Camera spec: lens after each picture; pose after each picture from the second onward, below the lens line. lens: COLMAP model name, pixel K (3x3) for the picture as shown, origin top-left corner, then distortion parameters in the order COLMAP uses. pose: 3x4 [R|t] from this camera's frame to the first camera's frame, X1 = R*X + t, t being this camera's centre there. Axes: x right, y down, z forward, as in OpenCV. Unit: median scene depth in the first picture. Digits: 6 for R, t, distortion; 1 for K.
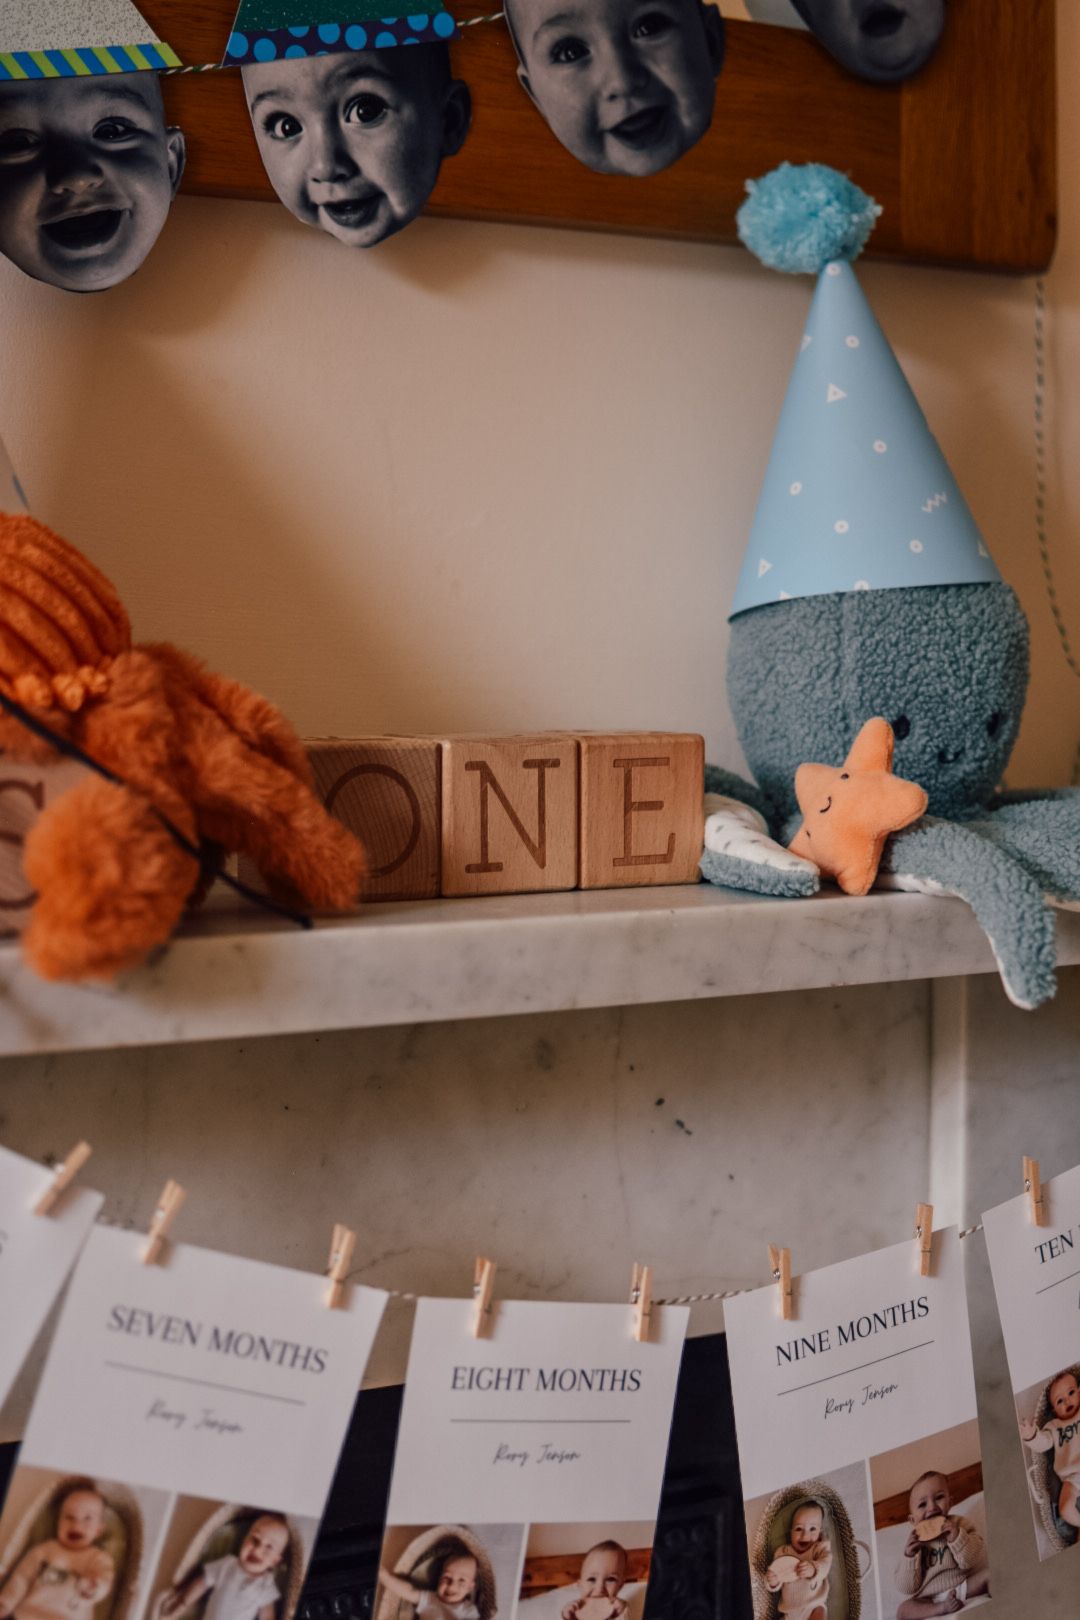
lens RADIAL K [[2670.6, 0, 539.6], [0, 2670.6, 804.1], [0, 0, 1]] dist [-0.165108, 0.000000]
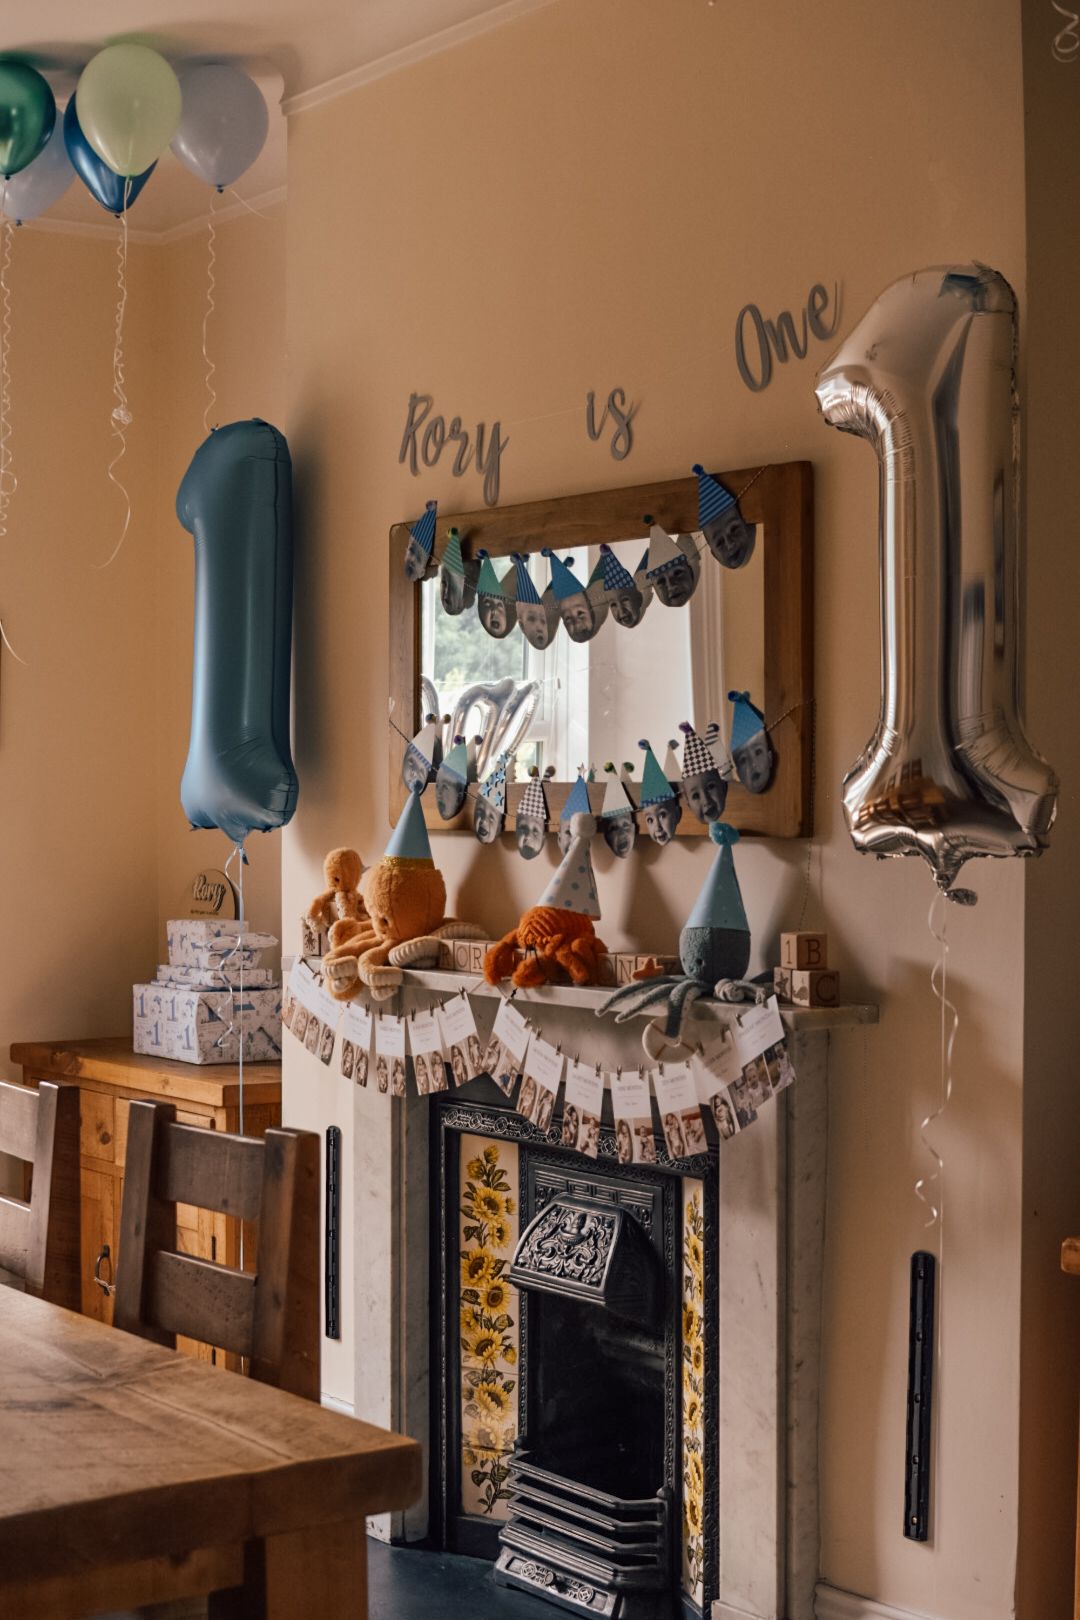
lens RADIAL K [[2670.6, 0, 540.3], [0, 2670.6, 809.5], [0, 0, 1]] dist [-0.165108, 0.000000]
pose [[0.060435, 0.022865, -0.997910, 4.503782], [-0.040423, 0.998974, 0.020441, -0.358781], [0.997353, 0.039104, 0.061298, 0.509549]]
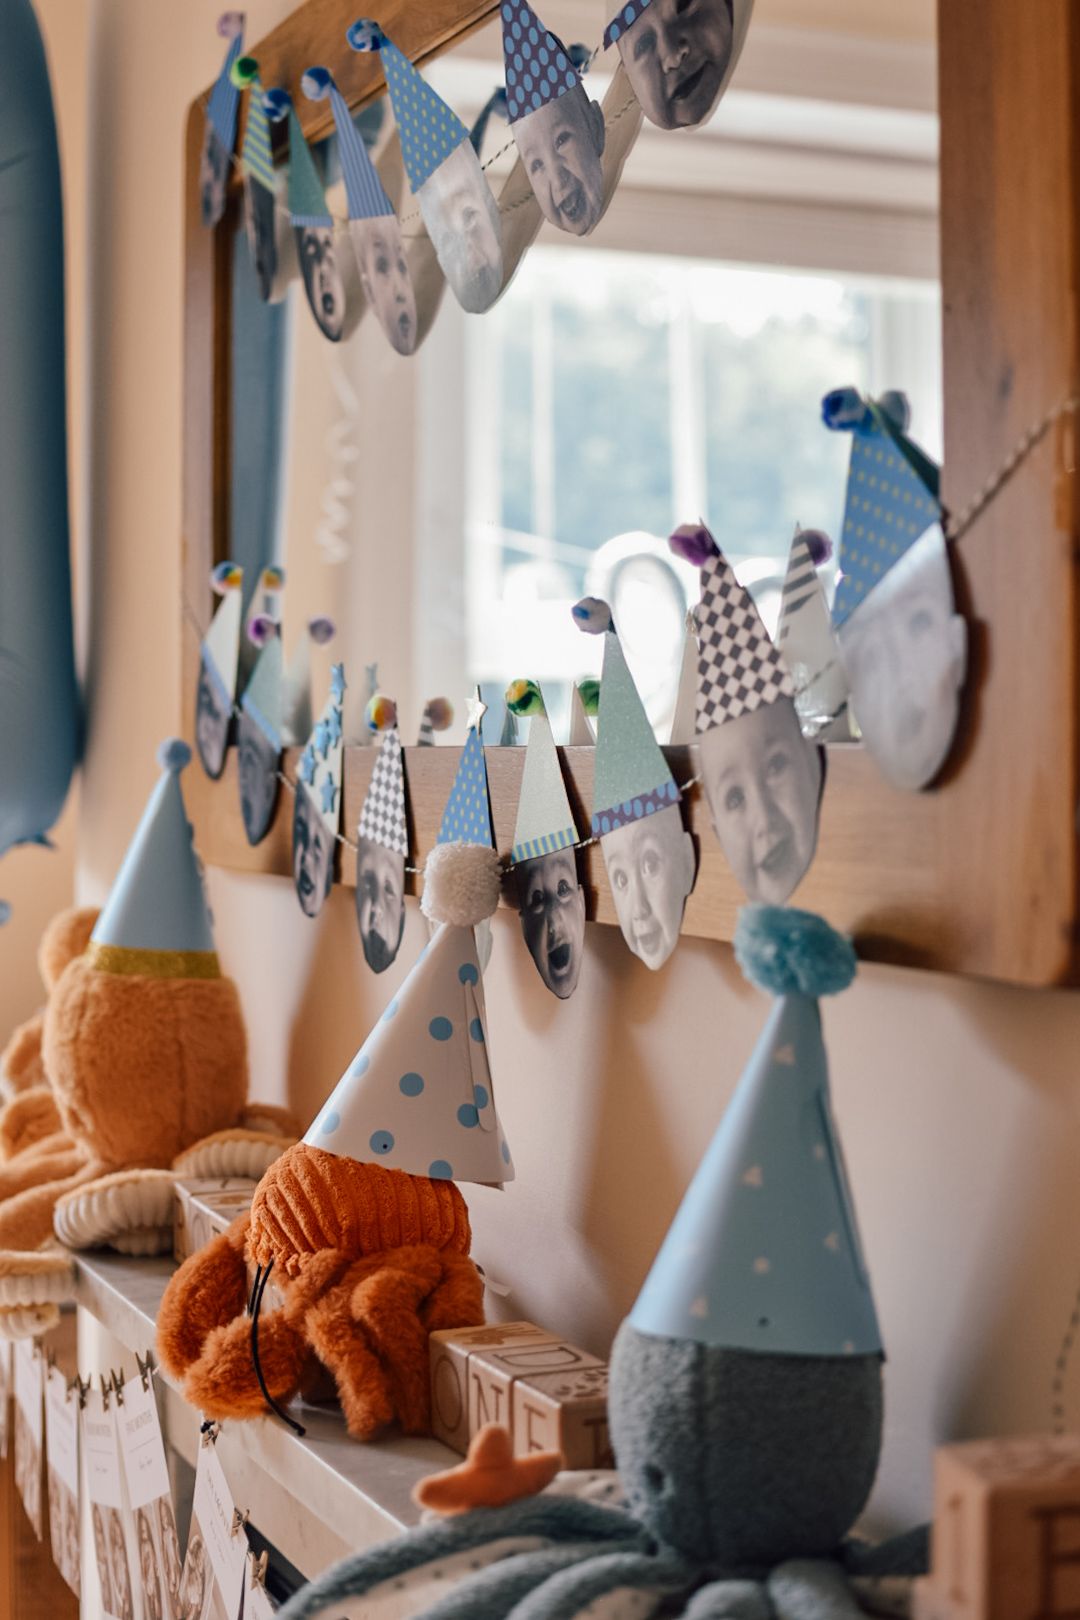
lens RADIAL K [[2670.6, 0, 537.3], [0, 2670.6, 807.0], [0, 0, 1]] dist [-0.165108, 0.000000]
pose [[-0.159790, 0.033585, -0.986580, 1.231825], [-0.040865, 0.998339, 0.040604, -0.341774], [0.986305, 0.046805, -0.158152, 1.152476]]
